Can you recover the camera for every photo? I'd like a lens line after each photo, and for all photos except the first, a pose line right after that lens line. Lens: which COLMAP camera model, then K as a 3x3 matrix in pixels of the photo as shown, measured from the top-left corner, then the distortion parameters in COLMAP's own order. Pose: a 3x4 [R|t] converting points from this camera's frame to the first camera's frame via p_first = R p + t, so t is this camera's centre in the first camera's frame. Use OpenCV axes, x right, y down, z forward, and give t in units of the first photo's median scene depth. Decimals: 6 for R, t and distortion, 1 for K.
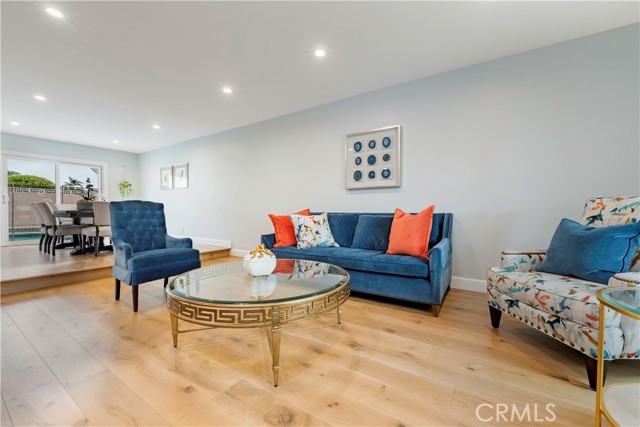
lens RADIAL K [[257.4, 0, 318.8], [0, 257.4, 214.2], [0, 0, 1]] dist [0.002444, 0.000215]
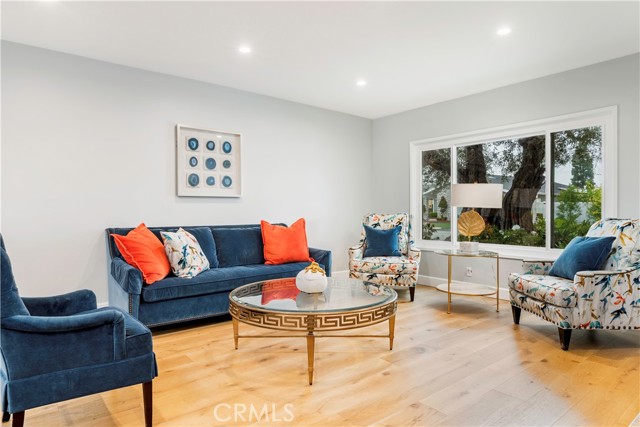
lens RADIAL K [[385.9, 0, 318.4], [0, 385.9, 214.4], [0, 0, 1]] dist [0.026535, 0.001249]
pose [[0.312409, -0.006539, 0.949925, -0.926079], [0.019644, 0.999807, 0.000422, -0.038241], [-0.949744, 0.018529, 0.312477, 0.275008]]
